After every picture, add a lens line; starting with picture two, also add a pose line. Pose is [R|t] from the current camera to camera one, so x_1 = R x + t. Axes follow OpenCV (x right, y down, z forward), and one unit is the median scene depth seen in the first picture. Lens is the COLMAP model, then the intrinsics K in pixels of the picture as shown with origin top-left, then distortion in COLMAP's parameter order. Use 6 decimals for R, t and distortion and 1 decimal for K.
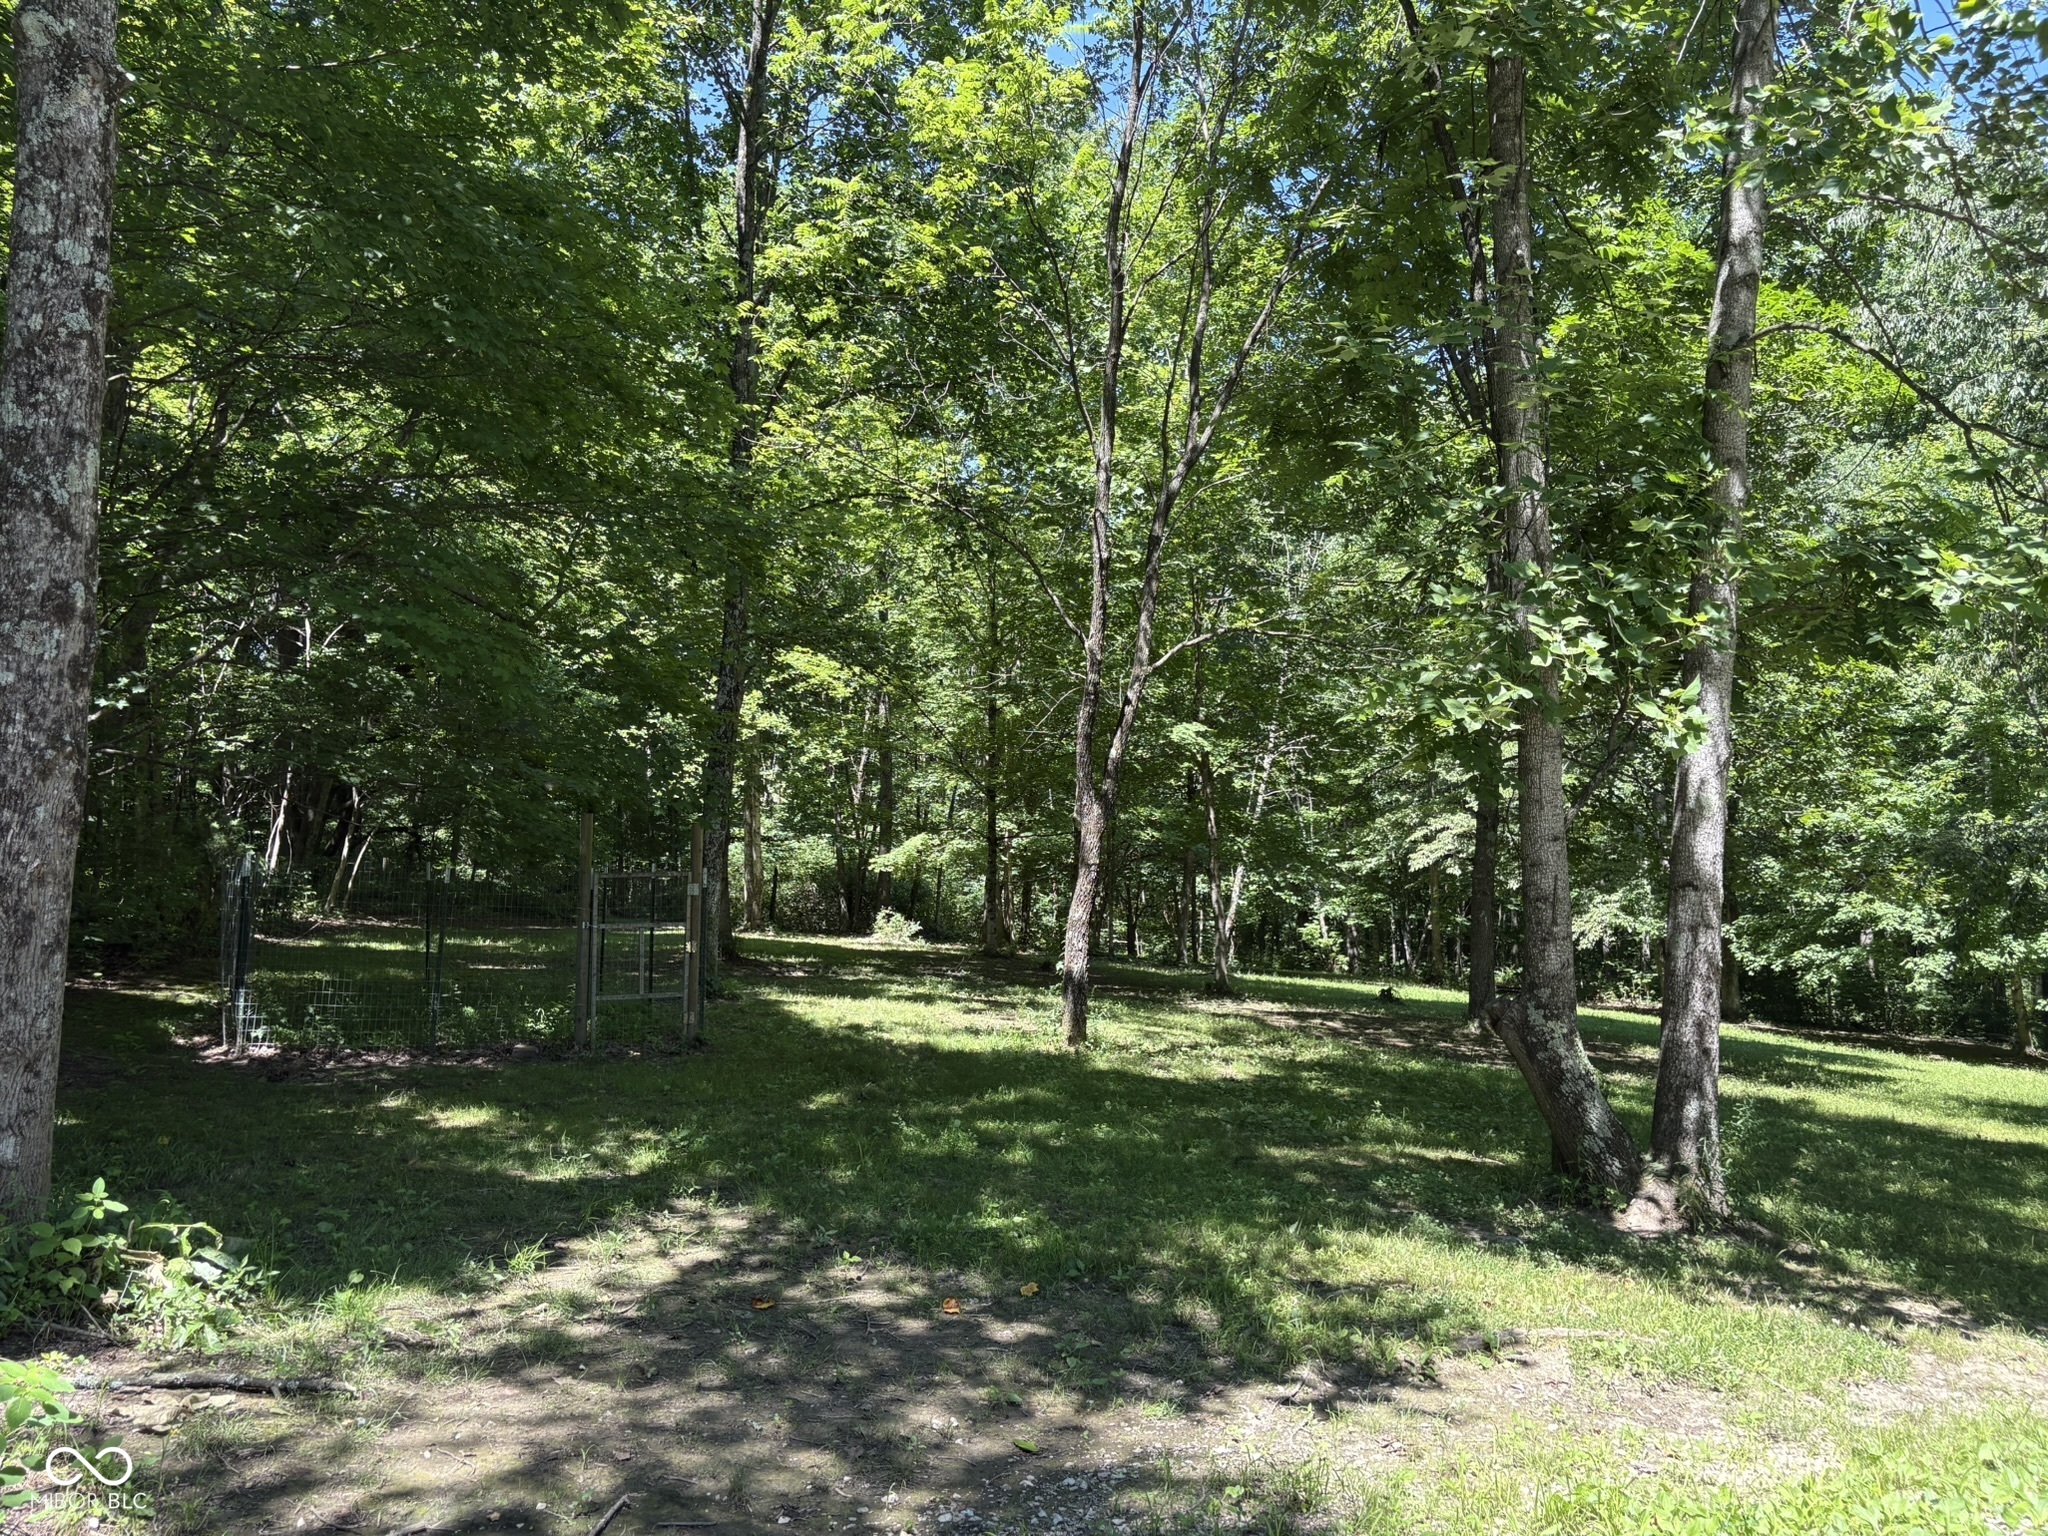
lens RADIAL K [[1557.1, 0, 1004.2], [0, 1557.1, 774.8], [0, 0, 1]] dist [0.055696, -0.061594]
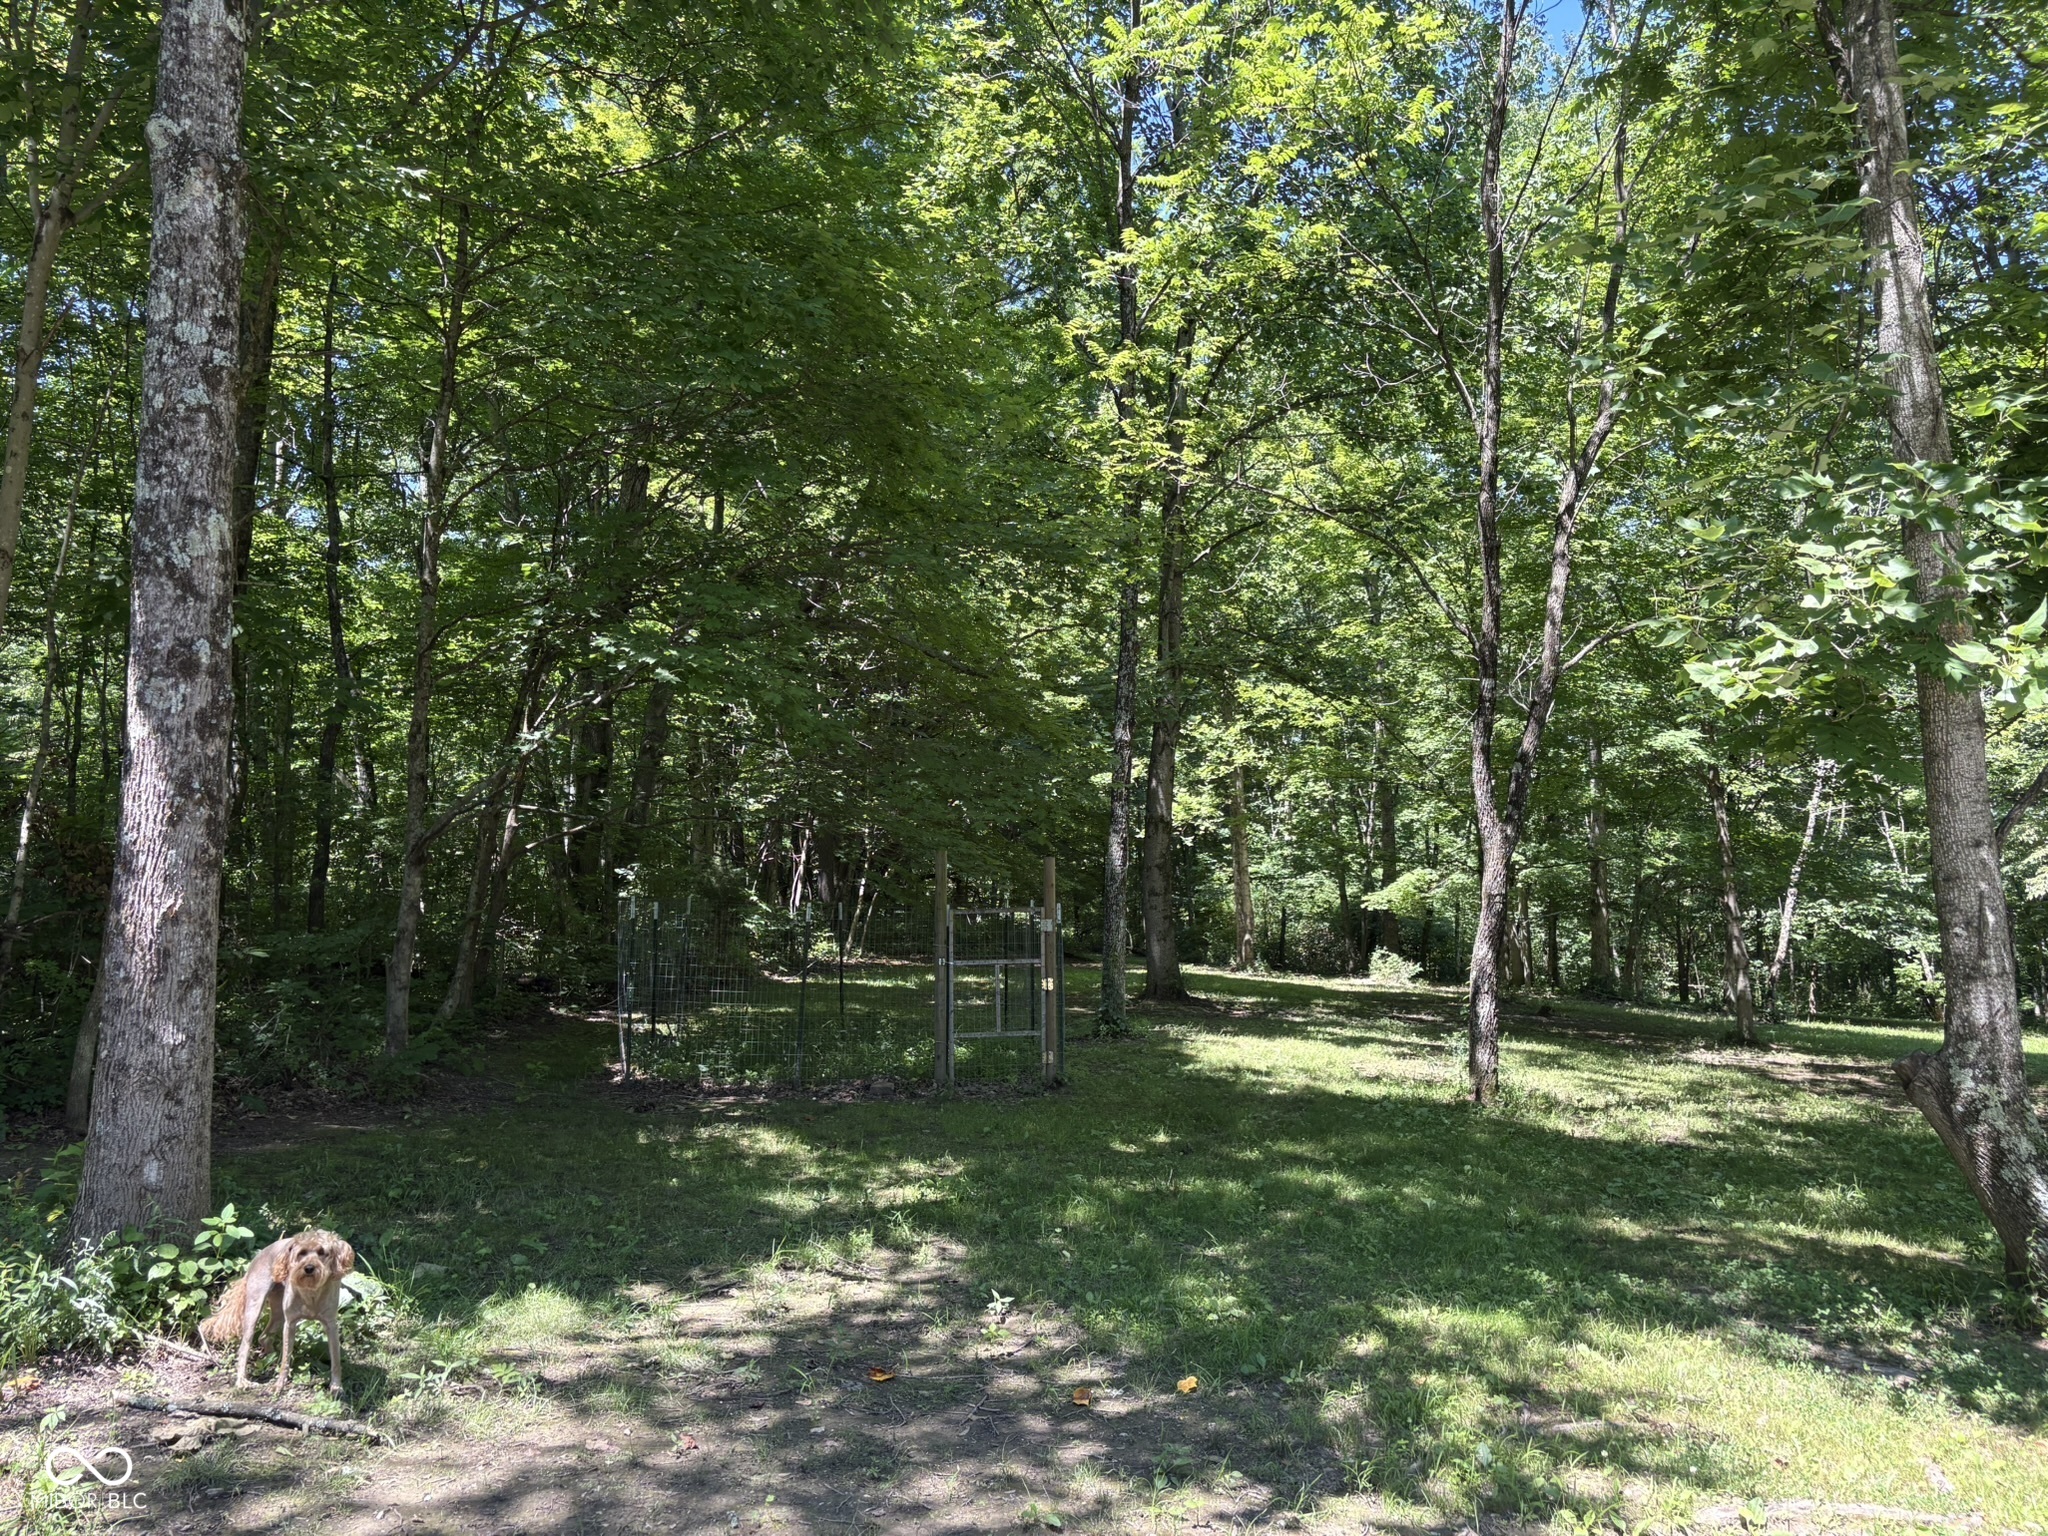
lens RADIAL K [[1557.1, 0, 1007.9], [0, 1557.1, 779.8], [0, 0, 1]] dist [0.055696, -0.061594]
pose [[0.937504, -0.046156, -0.344901, 0.111279], [0.037943, 0.998813, -0.030529, 0.010082], [0.345901, 0.015534, 0.938143, 0.074419]]
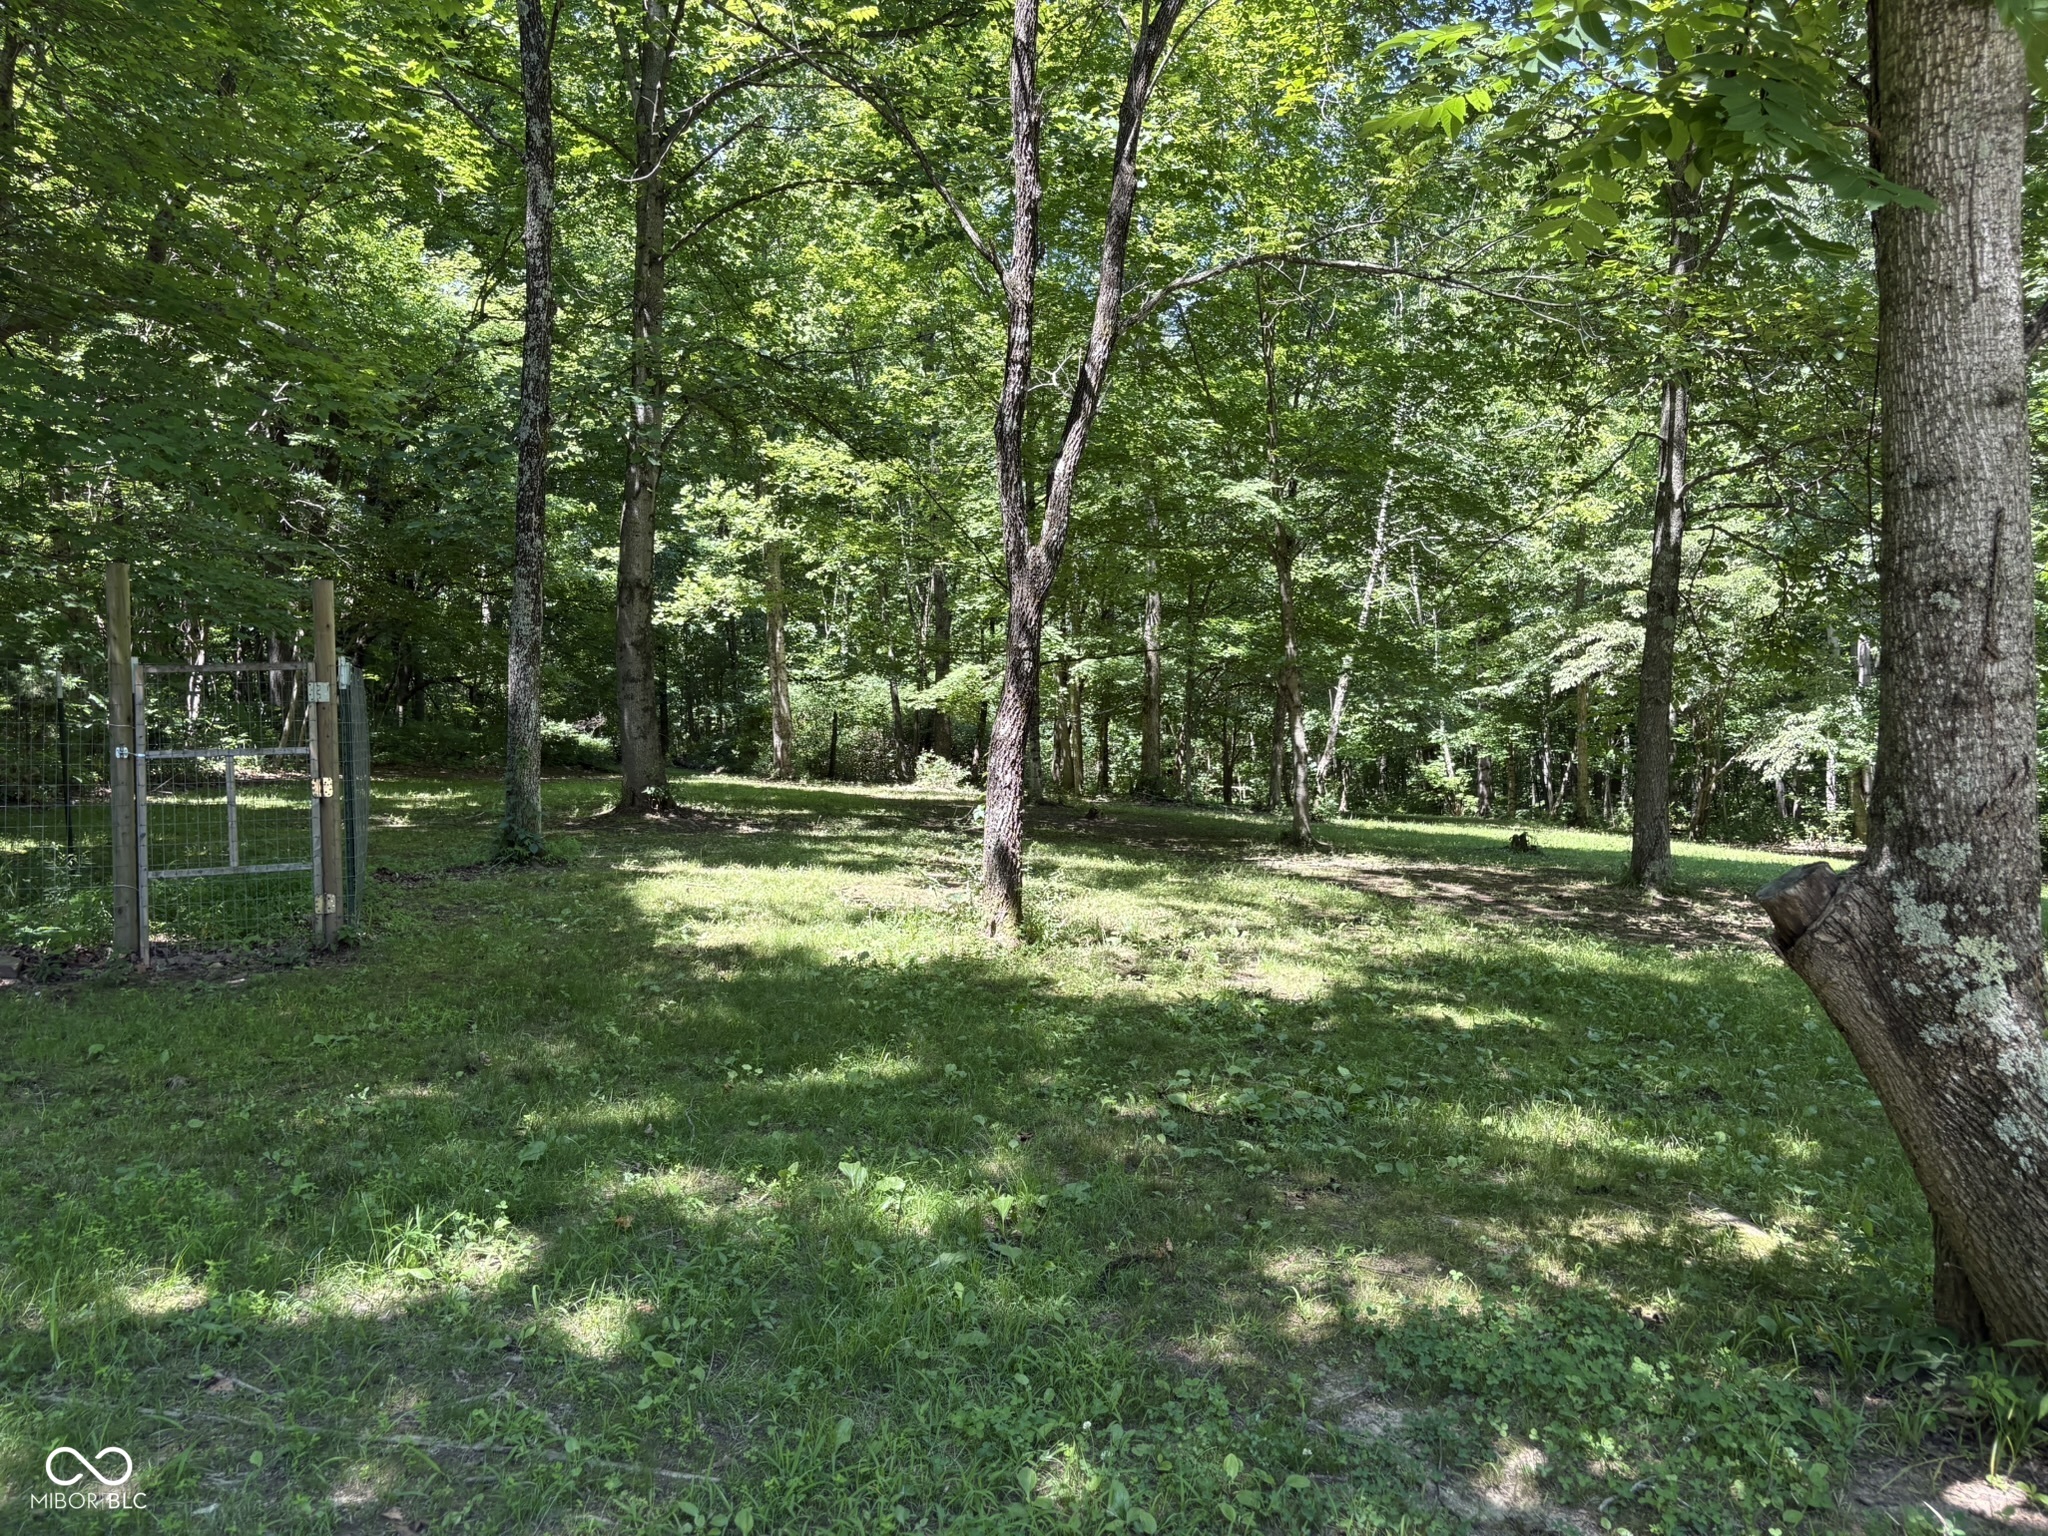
lens RADIAL K [[1557.1, 0, 1033.0], [0, 1557.1, 767.6], [0, 0, 1]] dist [0.055696, -0.061594]
pose [[0.997593, -0.019703, -0.066478, 0.097952], [0.025634, 0.995650, 0.089577, 0.049933], [0.064424, -0.091065, 0.993759, 0.389612]]
